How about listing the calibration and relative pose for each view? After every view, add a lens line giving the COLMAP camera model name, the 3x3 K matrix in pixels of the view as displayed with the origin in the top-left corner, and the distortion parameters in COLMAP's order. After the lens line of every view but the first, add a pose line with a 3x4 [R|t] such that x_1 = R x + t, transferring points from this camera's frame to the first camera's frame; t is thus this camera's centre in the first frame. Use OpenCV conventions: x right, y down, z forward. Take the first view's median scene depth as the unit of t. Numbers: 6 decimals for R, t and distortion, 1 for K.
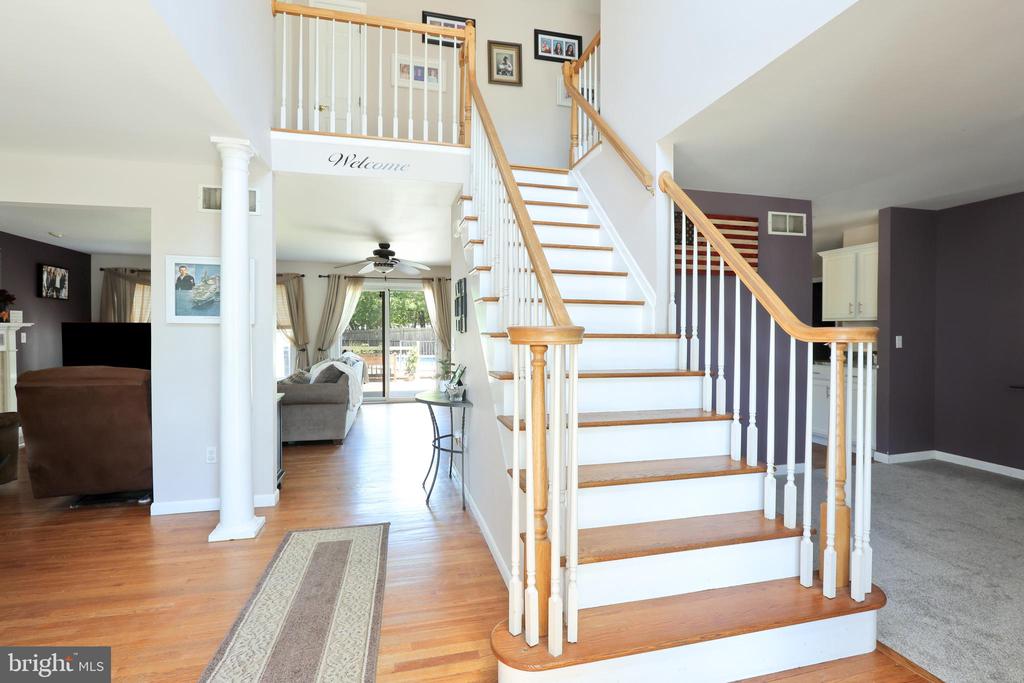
lens RADIAL K [[486.7, 0, 521.0], [0, 486.7, 340.3], [0, 0, 1]] dist [-0.019914, 0.002890]
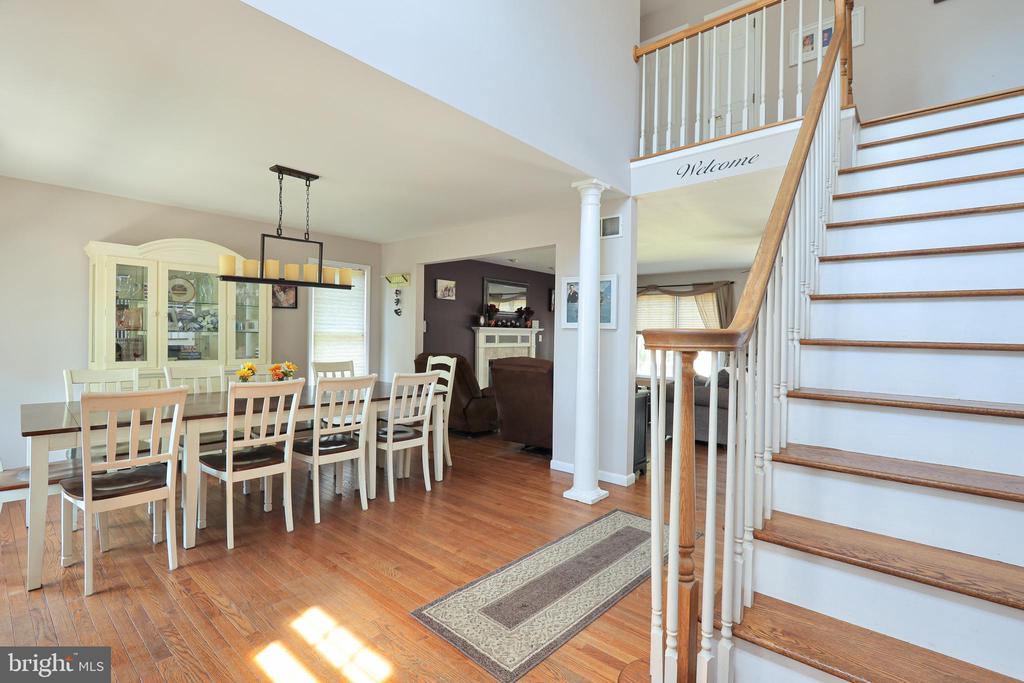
lens RADIAL K [[472.8, 0, 513.4], [0, 472.8, 336.7], [0, 0, 1]] dist [-0.015115, 0.003136]
pose [[0.565175, 0.011604, -0.824889, 0.252397], [-0.027755, 0.999602, -0.004954, -0.001043], [0.824504, 0.025695, 0.565273, 0.130233]]
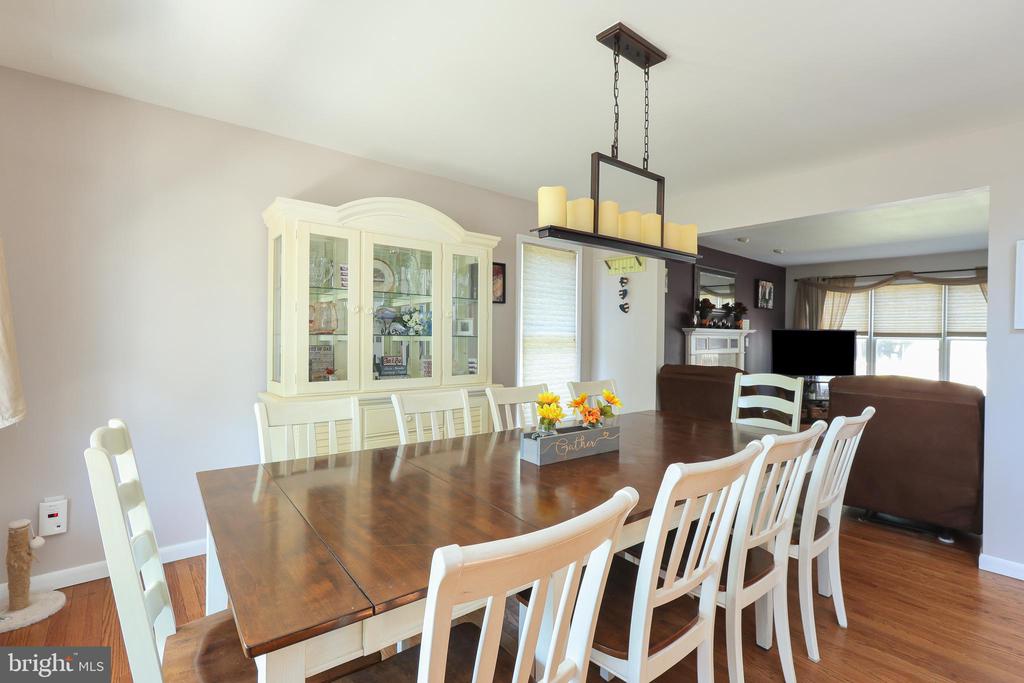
lens RADIAL K [[472.8, 0, 520.0], [0, 472.8, 338.1], [0, 0, 1]] dist [-0.015115, 0.003136]
pose [[0.429338, 0.010536, -0.903083, -0.366844], [-0.027139, 0.999631, -0.001240, 0.001938], [0.902736, 0.025041, 0.429465, -0.032127]]
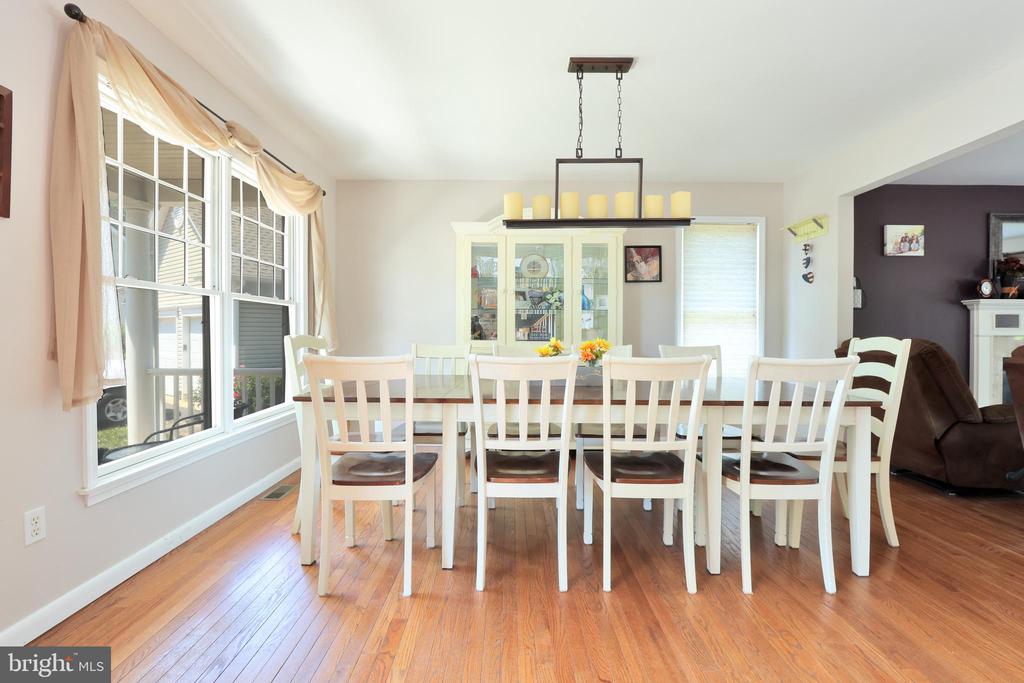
lens RADIAL K [[486.7, 0, 511.2], [0, 486.7, 335.3], [0, 0, 1]] dist [-0.019914, 0.002890]
pose [[-0.253587, 0.004423, -0.967302, -0.094202], [-0.019427, 0.999765, 0.009665, 0.051563], [0.967117, 0.021243, -0.253442, 0.355283]]
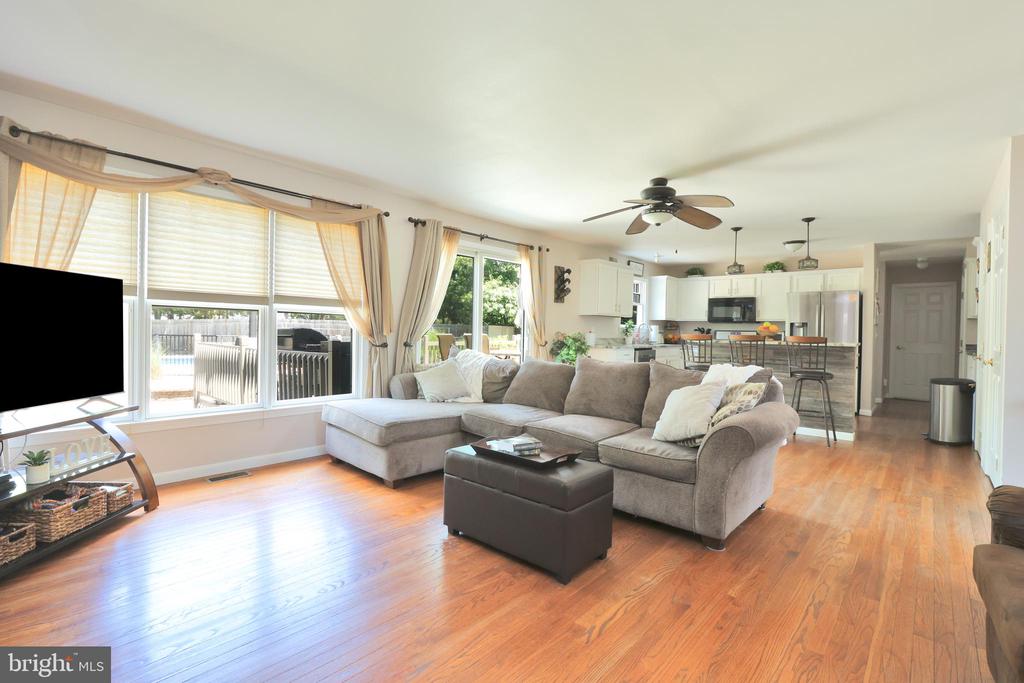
lens RADIAL K [[472.8, 0, 501.3], [0, 472.8, 335.0], [0, 0, 1]] dist [-0.015115, 0.003136]
pose [[0.843692, 0.010849, 0.536718, -1.420669], [-0.010452, 0.999938, -0.003783, 0.019077], [-0.536726, -0.002418, 0.843753, 1.044512]]
